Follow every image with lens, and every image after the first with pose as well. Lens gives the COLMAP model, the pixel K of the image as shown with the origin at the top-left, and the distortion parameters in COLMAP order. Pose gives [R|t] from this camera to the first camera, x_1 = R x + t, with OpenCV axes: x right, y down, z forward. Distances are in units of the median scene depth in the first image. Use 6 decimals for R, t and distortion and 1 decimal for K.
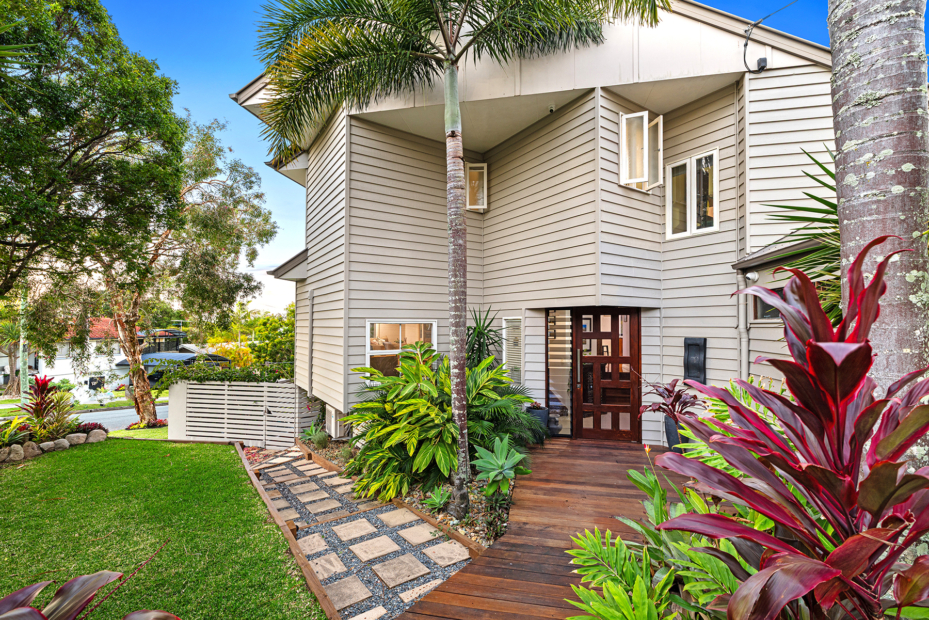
lens RADIAL K [[398.5, 0, 461.4], [0, 398.5, 319.4], [0, 0, 1]] dist [-0.003328, -0.000355]
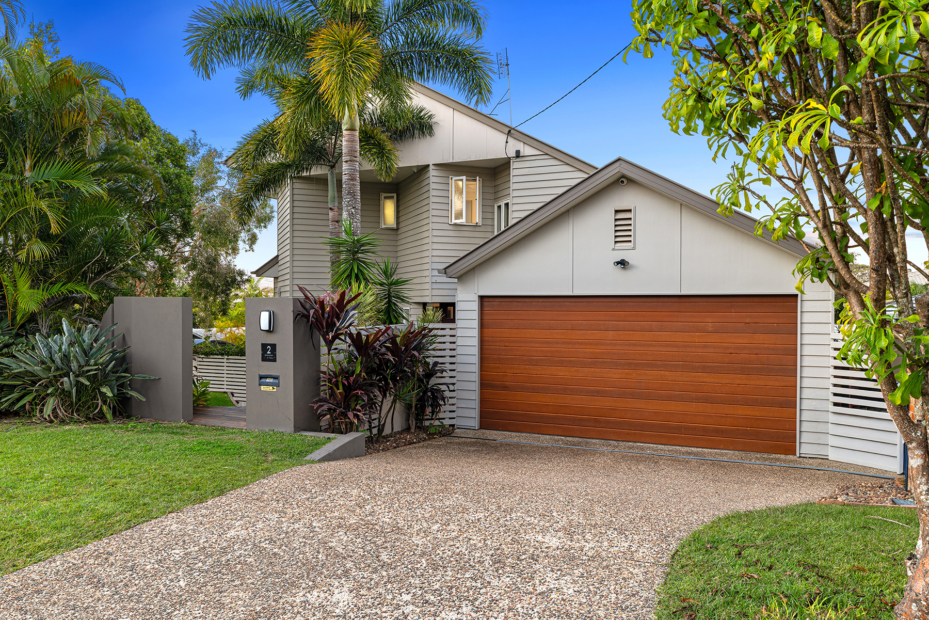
lens RADIAL K [[661.6, 0, 464.5], [0, 661.6, 310.0], [0, 0, 1]] dist [0.004181, 0.000208]
pose [[0.977771, 0.003100, -0.209652, 0.652908], [0.002484, 0.999649, 0.026369, -0.048897], [0.209661, -0.026304, 0.977420, -0.983314]]
